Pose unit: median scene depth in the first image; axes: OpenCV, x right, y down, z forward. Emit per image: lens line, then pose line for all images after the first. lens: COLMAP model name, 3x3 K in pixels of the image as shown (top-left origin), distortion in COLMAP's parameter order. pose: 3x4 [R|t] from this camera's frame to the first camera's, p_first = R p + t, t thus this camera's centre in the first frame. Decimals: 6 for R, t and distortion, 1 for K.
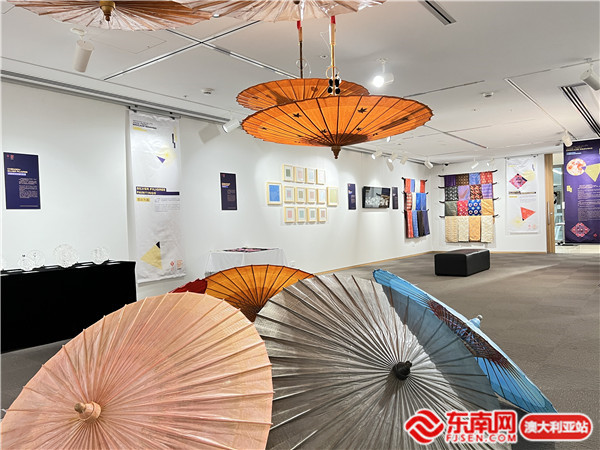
lens RADIAL K [[473.1, 0, 299.7], [0, 473.1, 226.5], [0, 0, 1]] dist [0.011186, 0.001907]
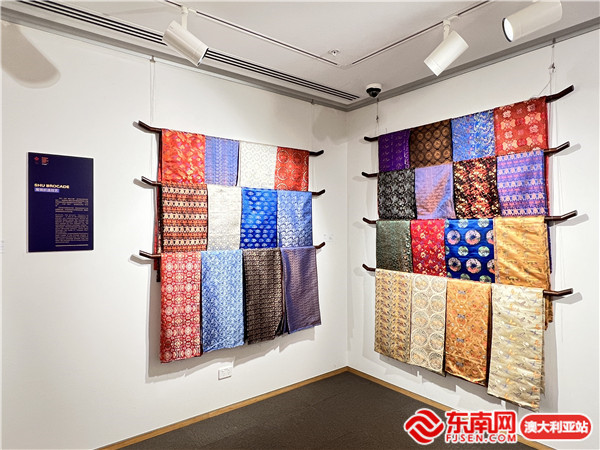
lens RADIAL K [[365.4, 0, 301.3], [0, 365.4, 222.9], [0, 0, 1]] dist [-0.005338, -0.000809]
pose [[0.972621, 0.032081, -0.230173, 0.324287], [-0.033495, 0.999436, -0.002235, -0.050232], [0.229971, 0.009883, 0.973147, 0.782325]]
